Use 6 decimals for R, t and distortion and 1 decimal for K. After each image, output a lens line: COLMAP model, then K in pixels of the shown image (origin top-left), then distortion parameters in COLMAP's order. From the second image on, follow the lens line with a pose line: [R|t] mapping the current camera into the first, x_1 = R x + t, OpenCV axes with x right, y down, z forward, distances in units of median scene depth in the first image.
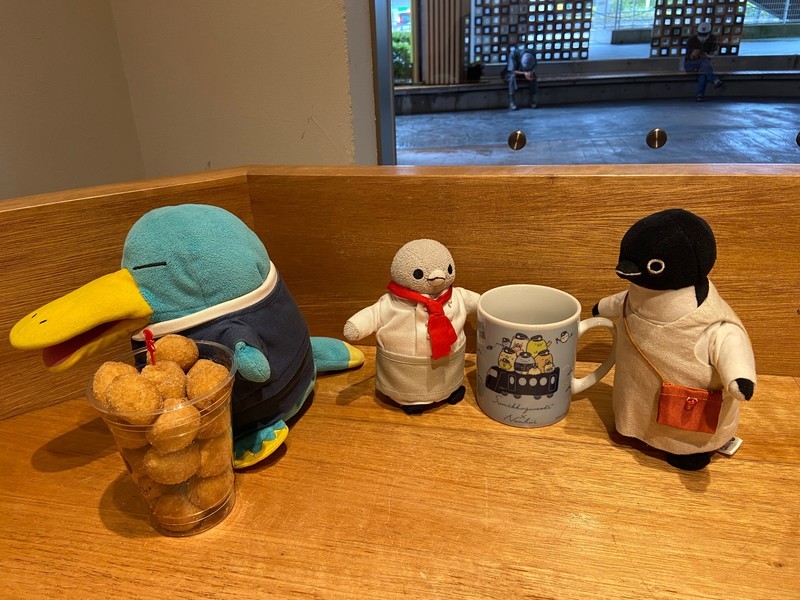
lens RADIAL K [[613.8, 0, 387.2], [0, 613.8, 304.1], [0, 0, 1]] dist [0.076343, -0.082931]
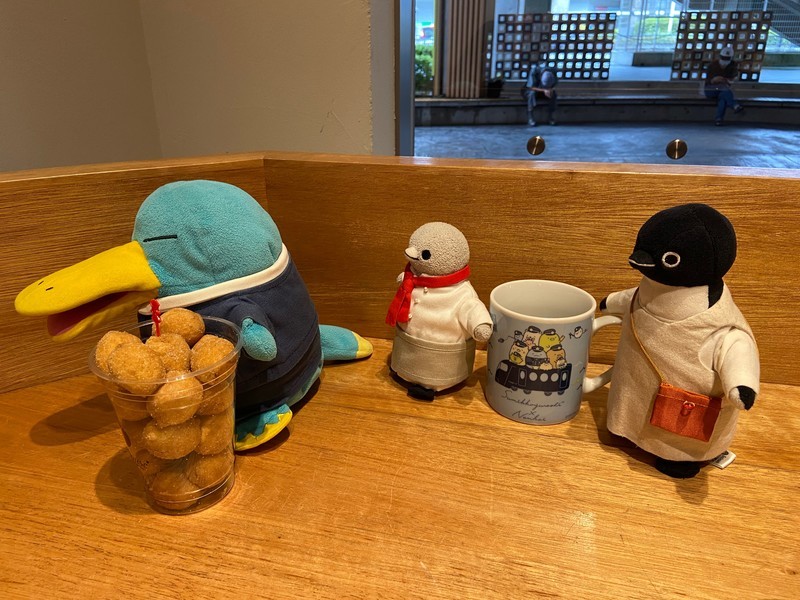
lens RADIAL K [[613.8, 0, 392.9], [0, 613.8, 299.7], [0, 0, 1]] dist [0.076343, -0.082931]
pose [[0.998886, 0.046392, -0.008609, -0.000200], [-0.046593, 0.998608, -0.024721, 0.037889], [0.007450, 0.025095, 0.999657, 0.016443]]
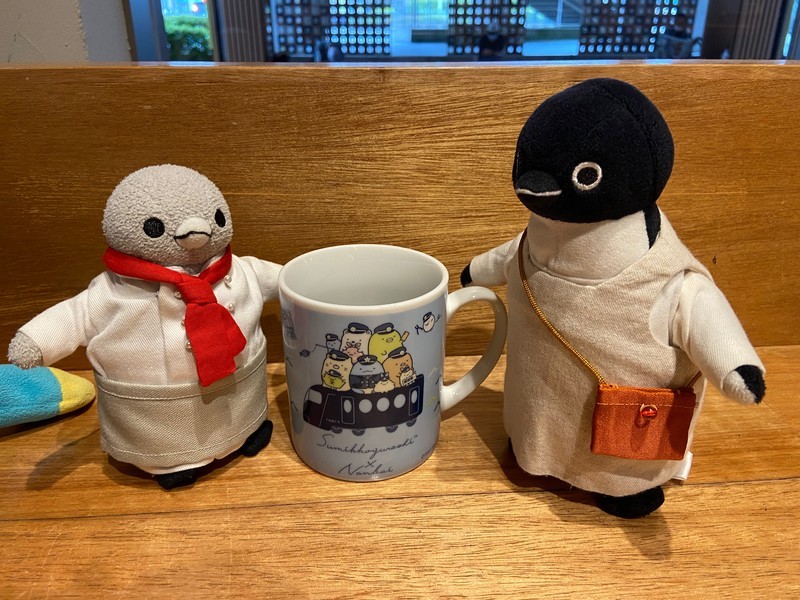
lens RADIAL K [[613.8, 0, 399.8], [0, 613.8, 295.3], [0, 0, 1]] dist [0.076343, -0.082931]
pose [[0.952853, -0.077545, 0.293356, 0.088013], [0.081195, 0.996698, -0.000264, 0.024700], [-0.292367, 0.024070, 0.956003, 0.430774]]
